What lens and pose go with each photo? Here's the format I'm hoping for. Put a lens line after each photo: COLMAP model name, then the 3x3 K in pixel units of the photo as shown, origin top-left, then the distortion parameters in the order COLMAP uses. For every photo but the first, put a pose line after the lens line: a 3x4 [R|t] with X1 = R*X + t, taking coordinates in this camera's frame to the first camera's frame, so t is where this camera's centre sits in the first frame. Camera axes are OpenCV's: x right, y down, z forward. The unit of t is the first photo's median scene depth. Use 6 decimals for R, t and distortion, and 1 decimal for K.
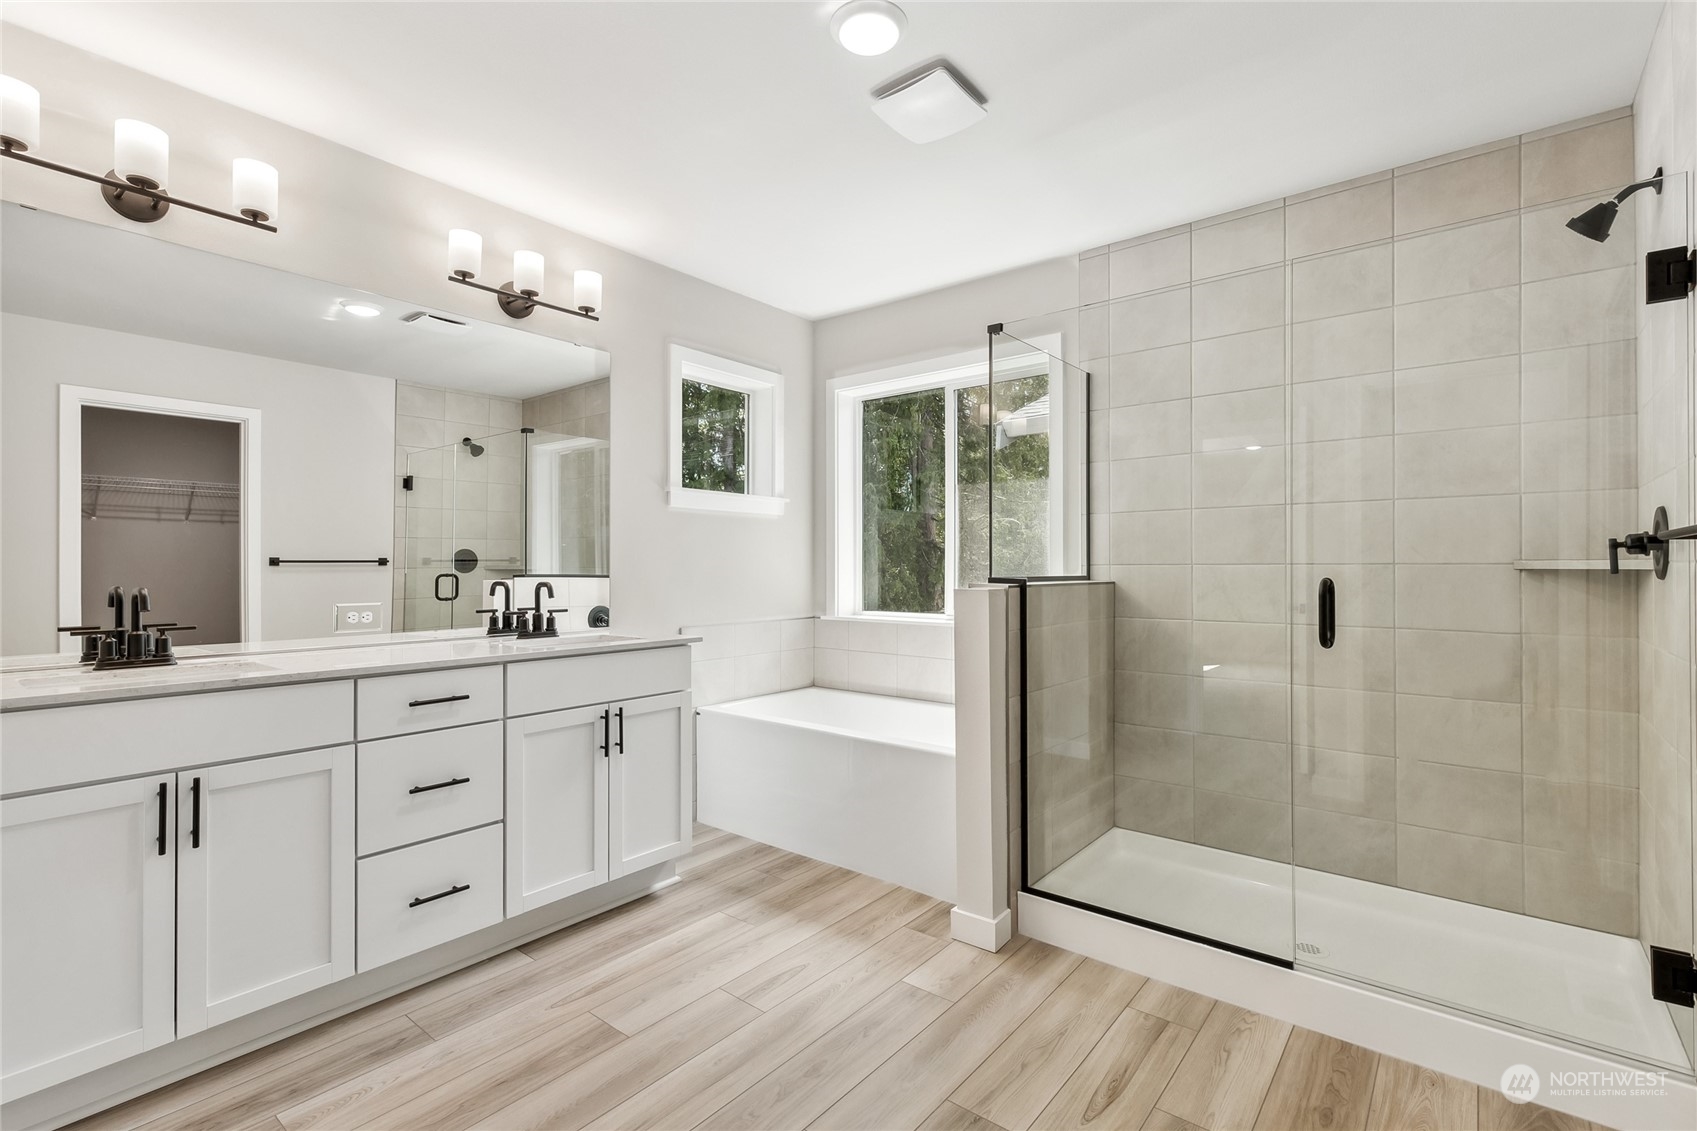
lens RADIAL K [[761.0, 0, 858.3], [0, 761.0, 568.3], [0, 0, 1]] dist [0.010701, -0.000440]
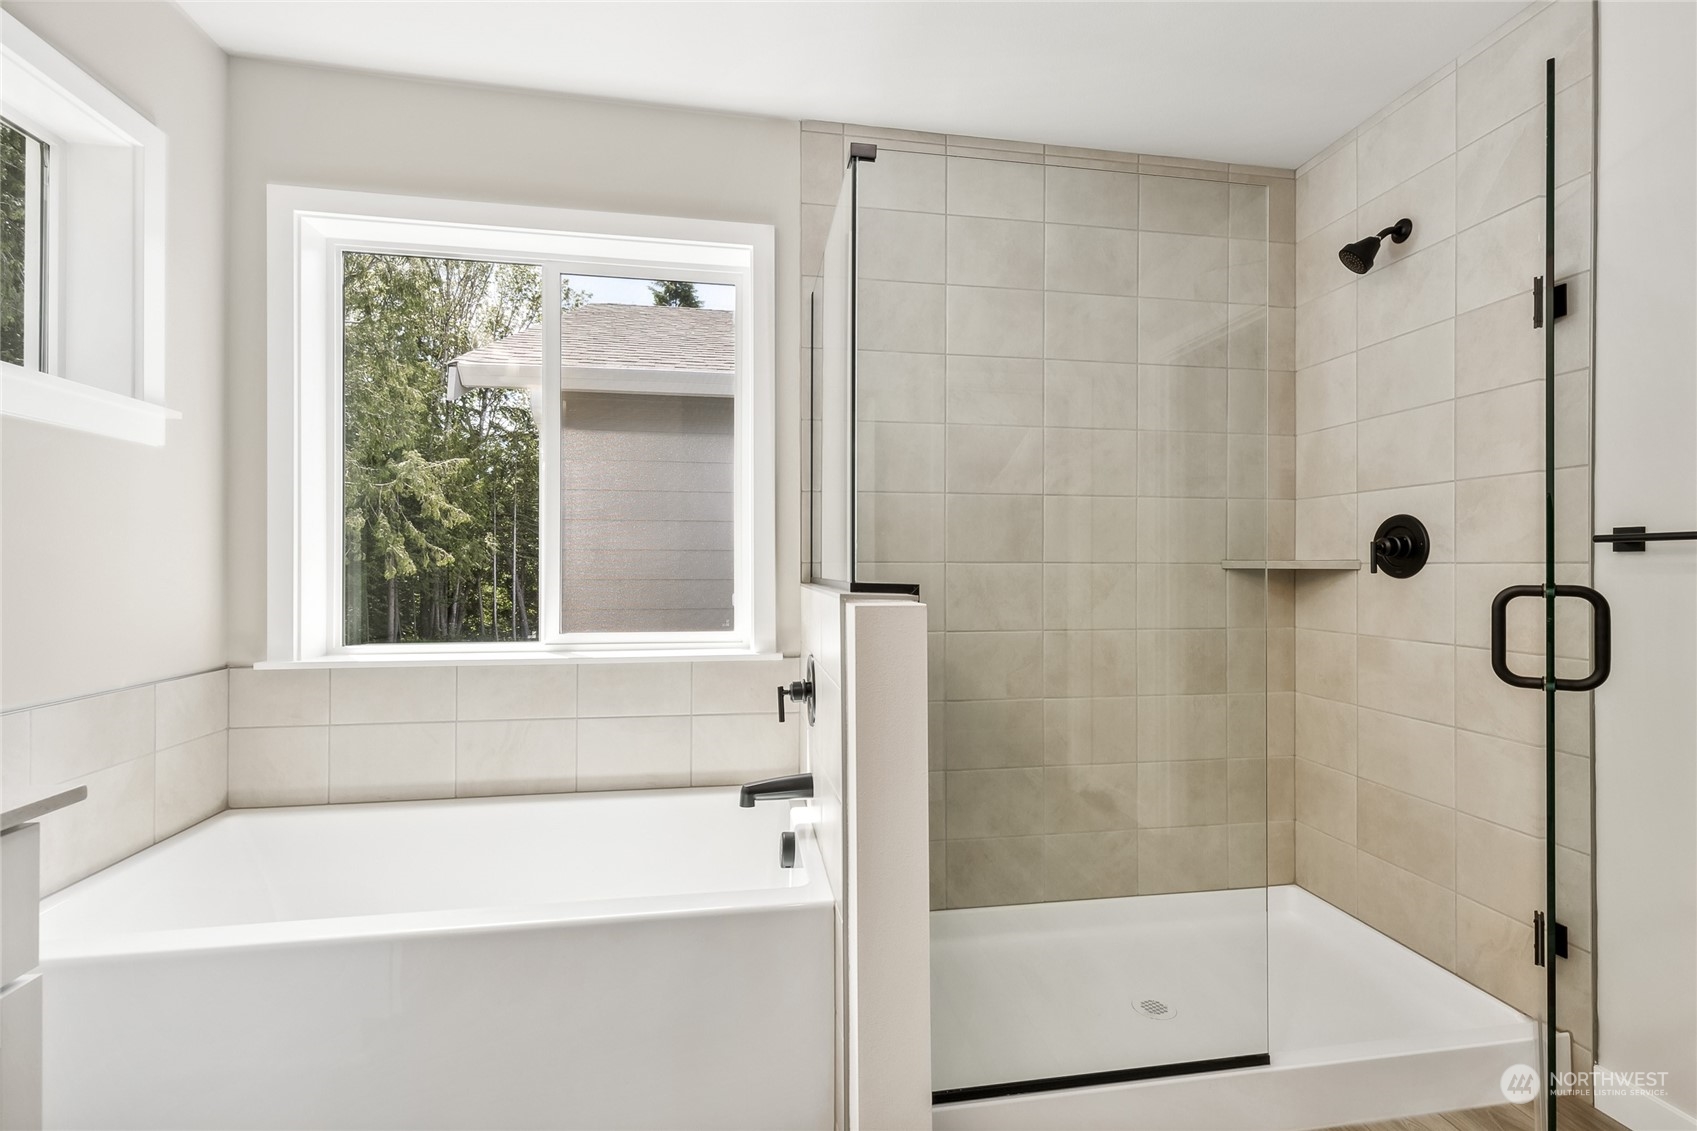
lens RADIAL K [[761.0, 0, 855.2], [0, 761.0, 568.8], [0, 0, 1]] dist [0.010701, -0.000440]
pose [[0.663563, 0.000212, 0.748120, -0.172257], [-0.001942, 0.999997, 0.001440, 0.000482], [-0.748118, -0.002409, 0.663562, 0.413780]]
